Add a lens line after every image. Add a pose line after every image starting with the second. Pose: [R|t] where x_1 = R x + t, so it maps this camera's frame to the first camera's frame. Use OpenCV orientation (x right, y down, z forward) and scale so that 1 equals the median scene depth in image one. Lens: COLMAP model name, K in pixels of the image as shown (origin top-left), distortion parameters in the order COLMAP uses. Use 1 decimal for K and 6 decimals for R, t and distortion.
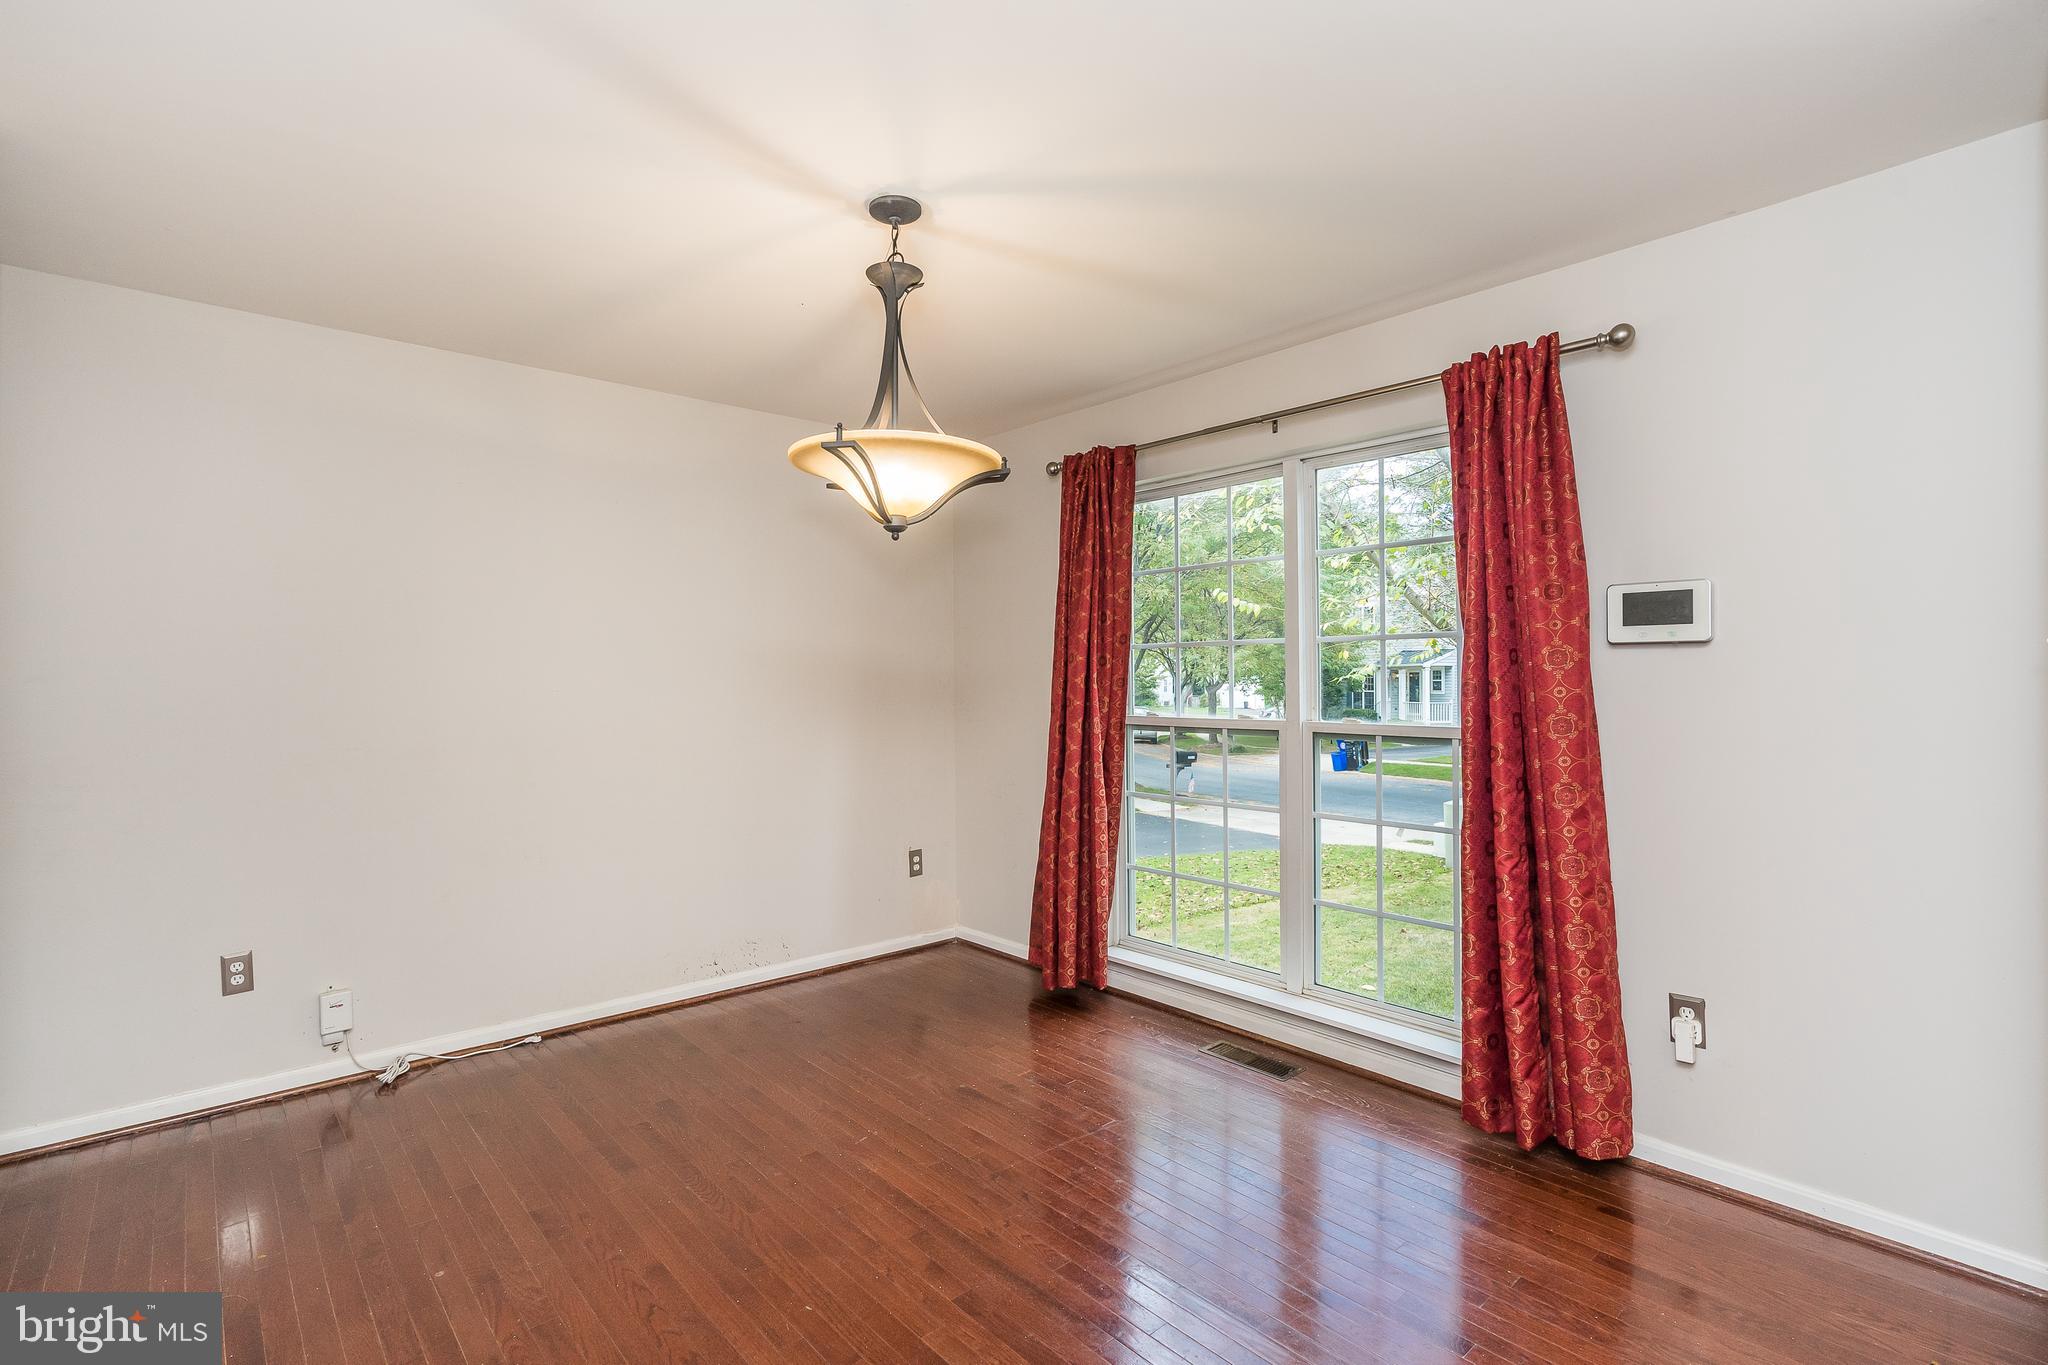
lens RADIAL K [[947.6, 0, 984.3], [0, 947.6, 672.3], [0, 0, 1]] dist [0.000324, 0.000189]
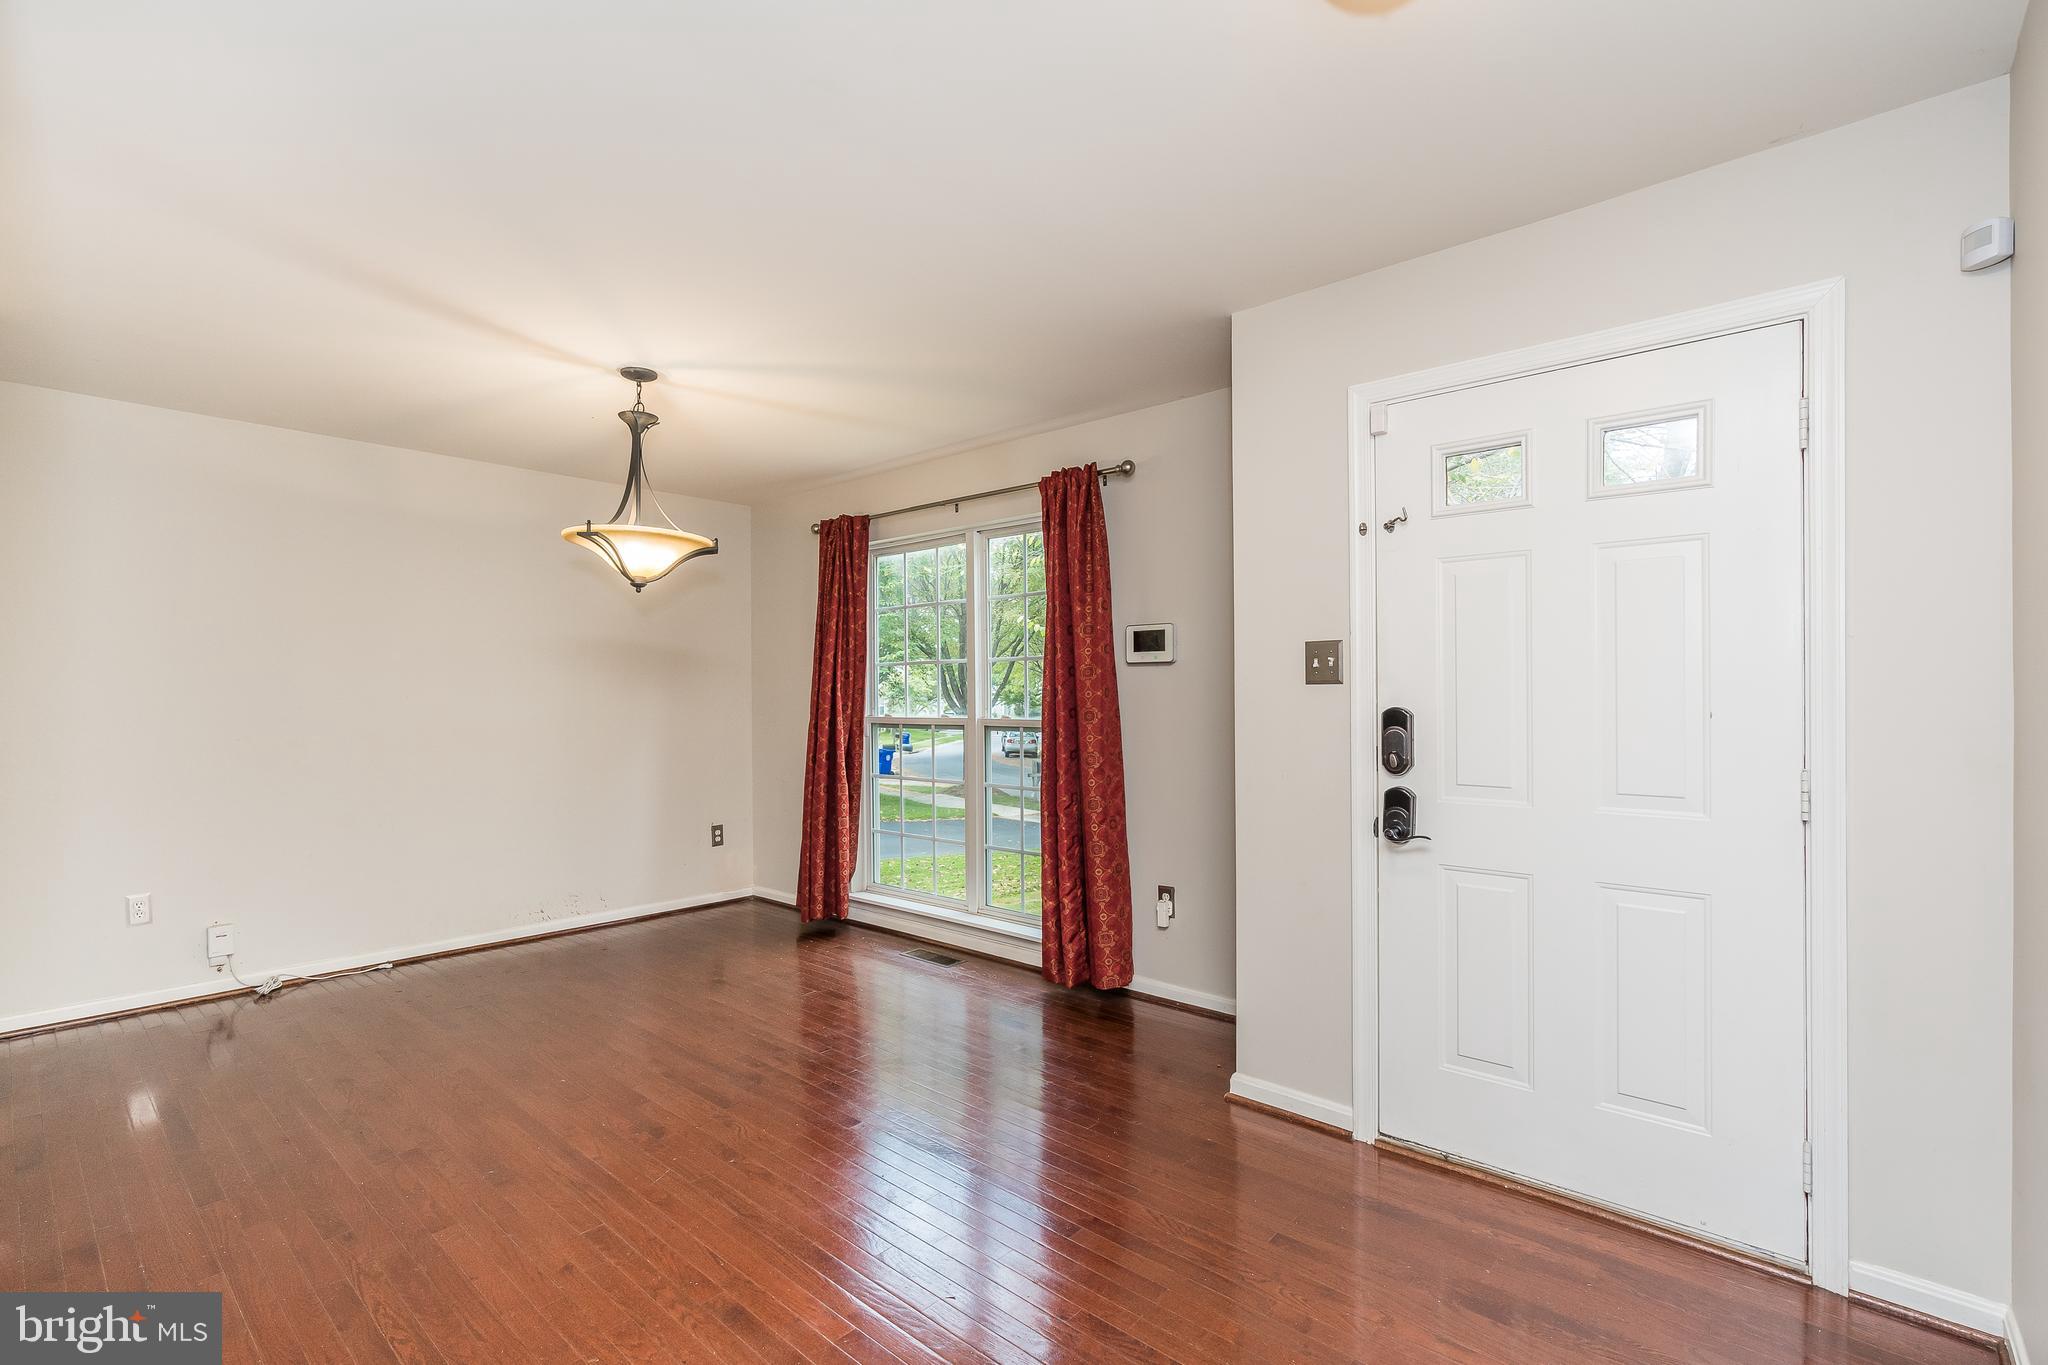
lens RADIAL K [[926.6, 0, 1005.1], [0, 926.6, 688.1], [0, 0, 1]] dist [0.000888, 0.000538]
pose [[0.991872, 0.001154, 0.127234, 0.204299], [-0.000749, 0.999995, -0.003229, 0.011905], [-0.127237, 0.003108, 0.991867, -0.370190]]
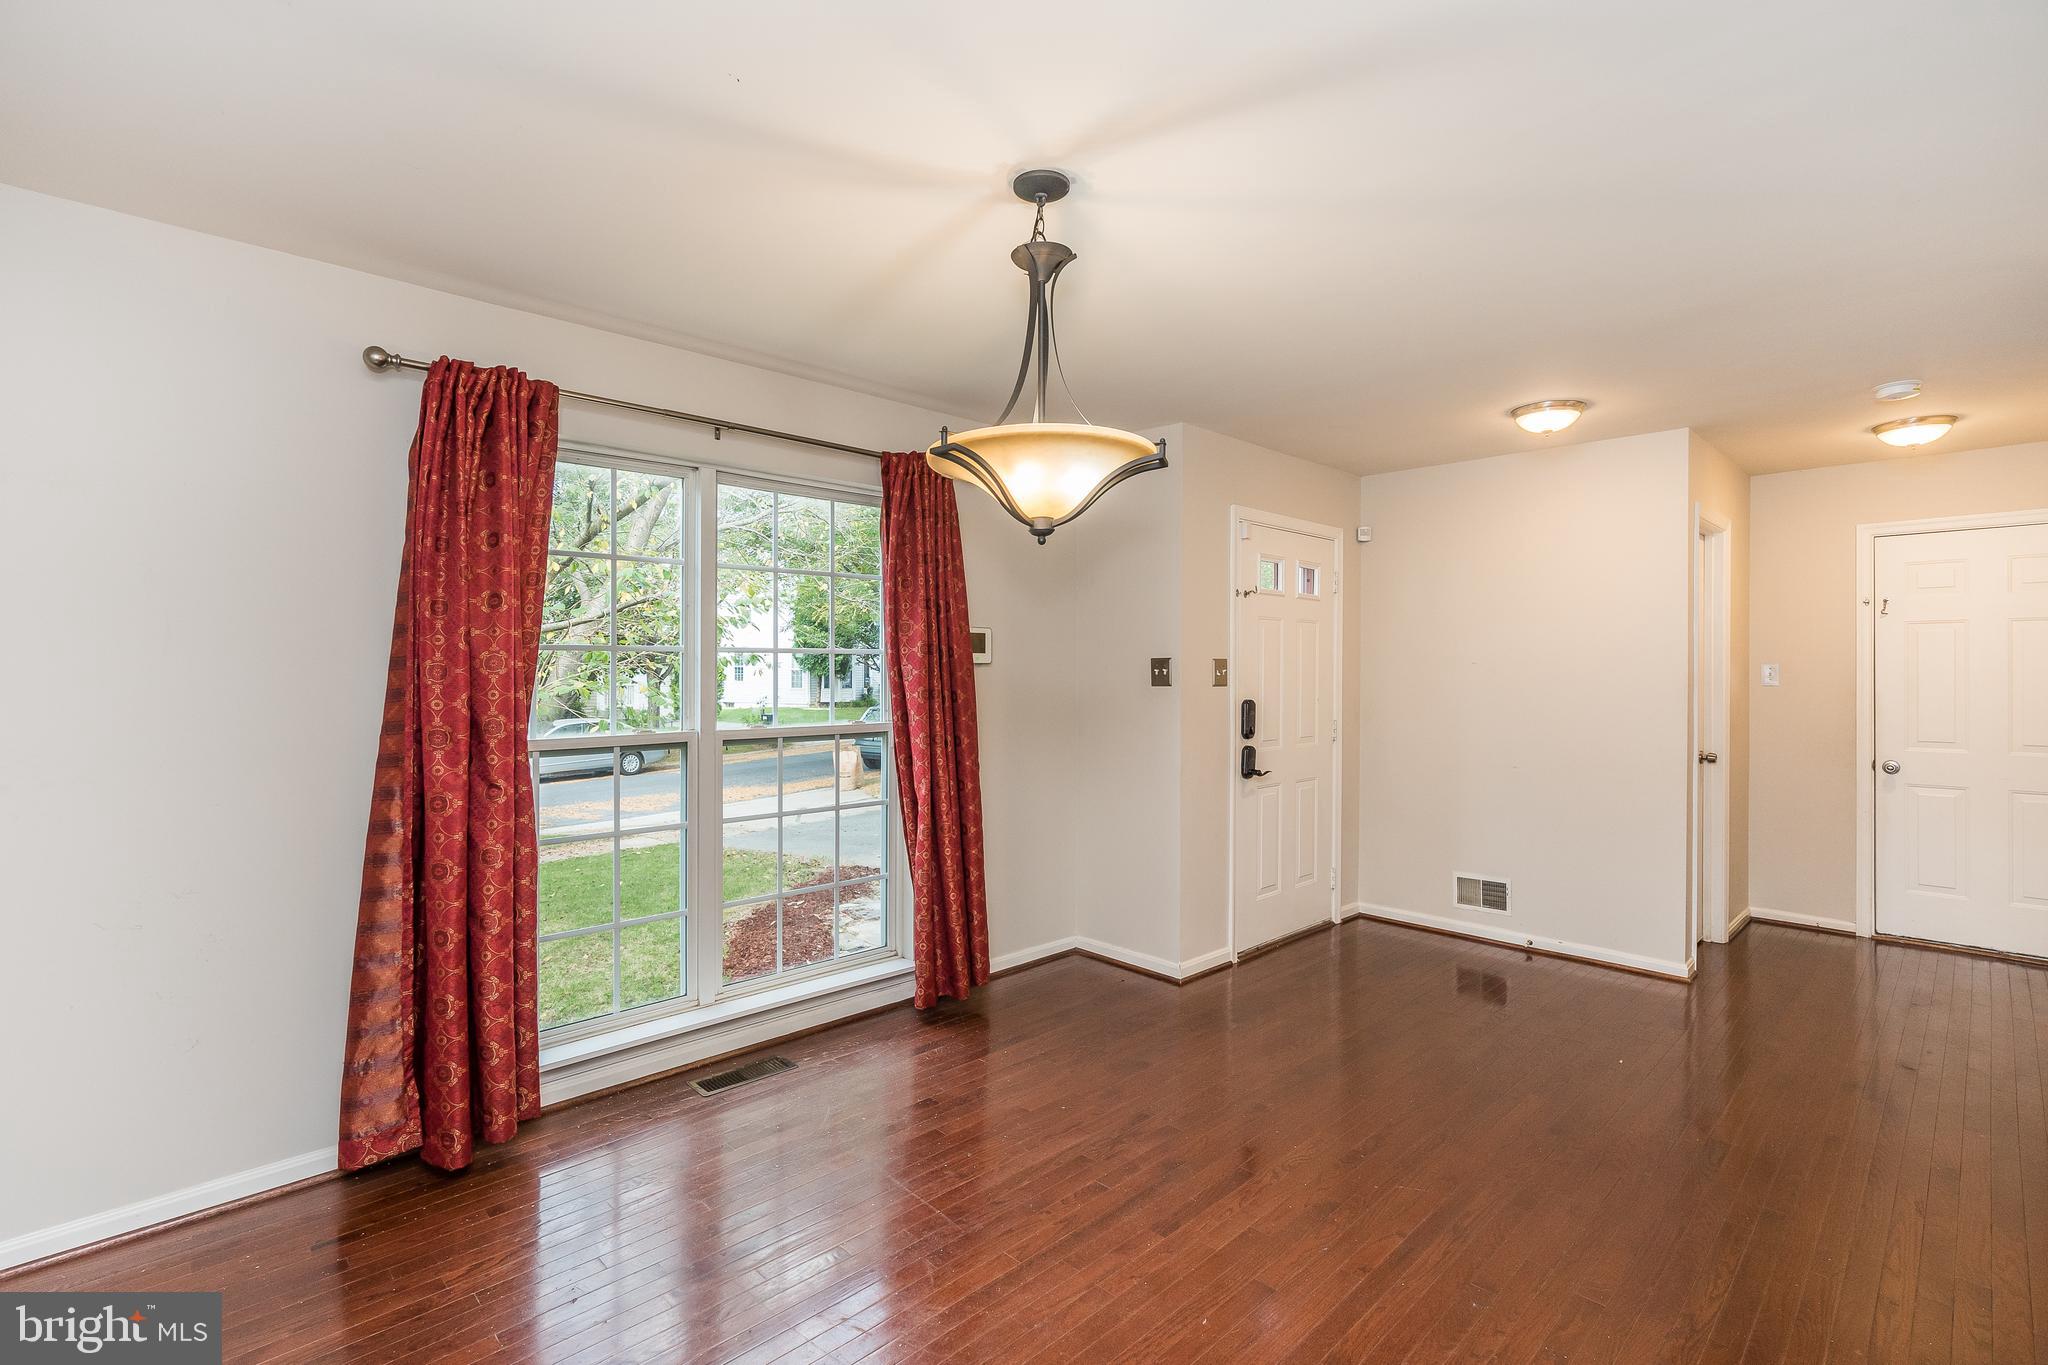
lens RADIAL K [[914.1, 0, 1053.9], [0, 914.1, 672.6], [0, 0, 1]] dist [-0.008442, 0.000052]
pose [[-0.062460, 0.002422, 0.998045, -0.667340], [-0.004396, 0.999987, -0.002702, -0.009417], [-0.998038, -0.004556, -0.062448, 0.714317]]
